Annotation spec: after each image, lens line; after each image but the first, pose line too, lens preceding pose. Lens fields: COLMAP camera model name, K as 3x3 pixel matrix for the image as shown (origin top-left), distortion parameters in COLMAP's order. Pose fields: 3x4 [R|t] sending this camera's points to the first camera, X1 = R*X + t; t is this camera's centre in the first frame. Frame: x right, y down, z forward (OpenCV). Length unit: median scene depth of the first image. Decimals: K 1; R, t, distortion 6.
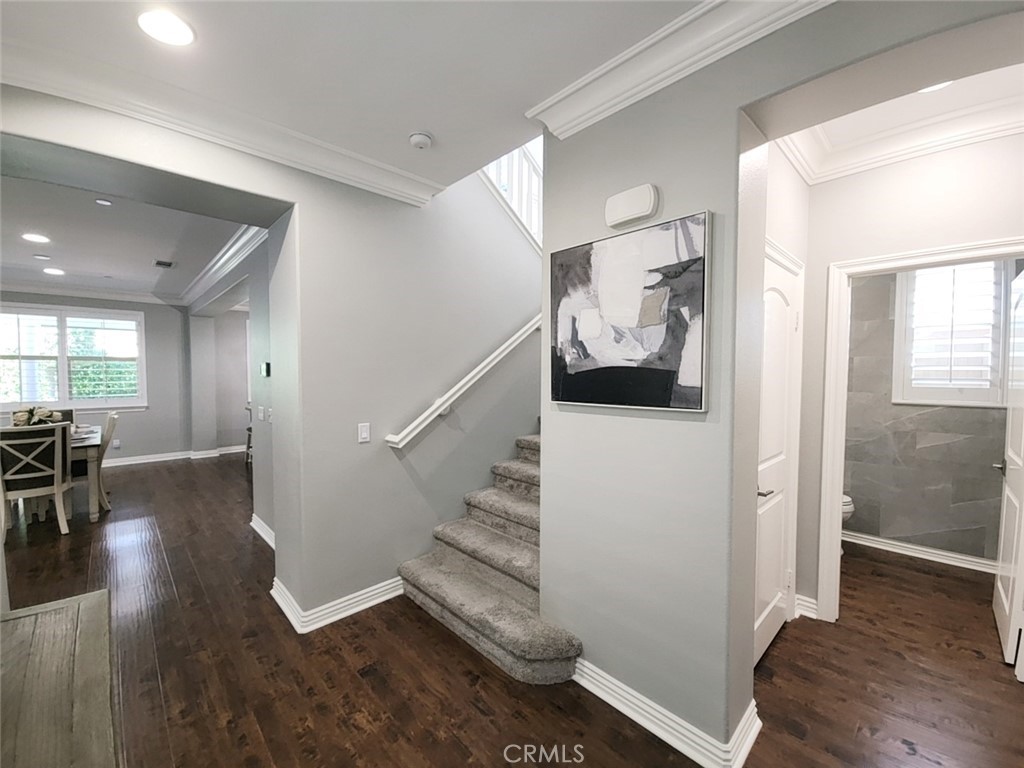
lens RADIAL K [[422.8, 0, 512.9], [0, 422.8, 383.1], [0, 0, 1]] dist [-0.002706, -0.000594]
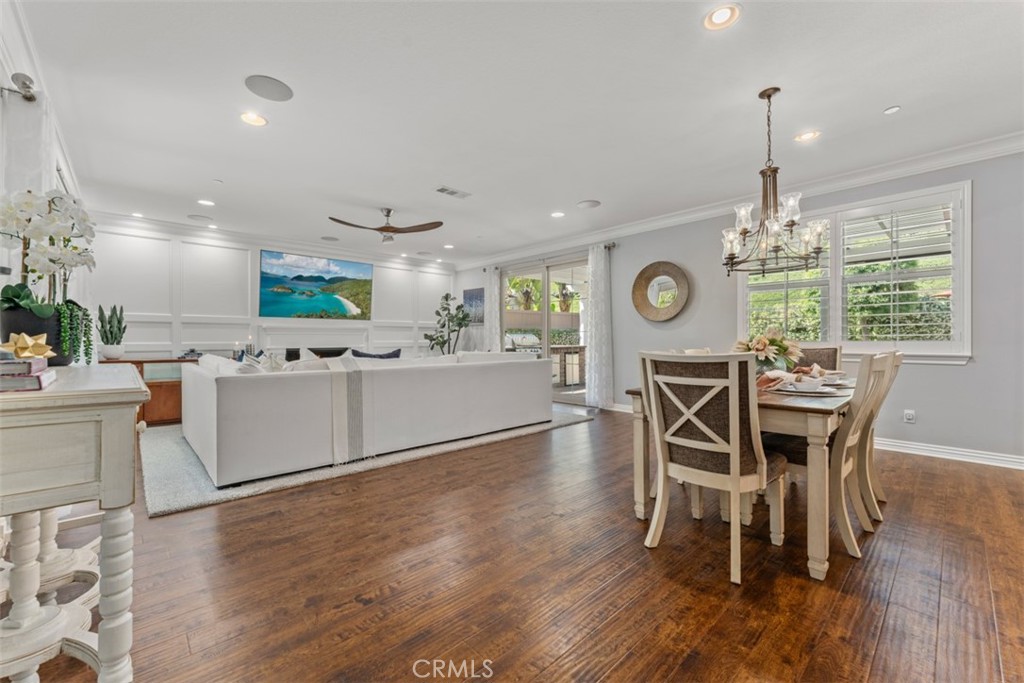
lens RADIAL K [[414.7, 0, 509.6], [0, 414.7, 338.0], [0, 0, 1]] dist [0.003949, -0.001006]
pose [[-0.008026, -0.000878, -0.999967, -0.617106], [-0.028745, 0.999587, -0.000647, 0.090297], [0.999555, 0.028739, -0.008048, 0.773671]]
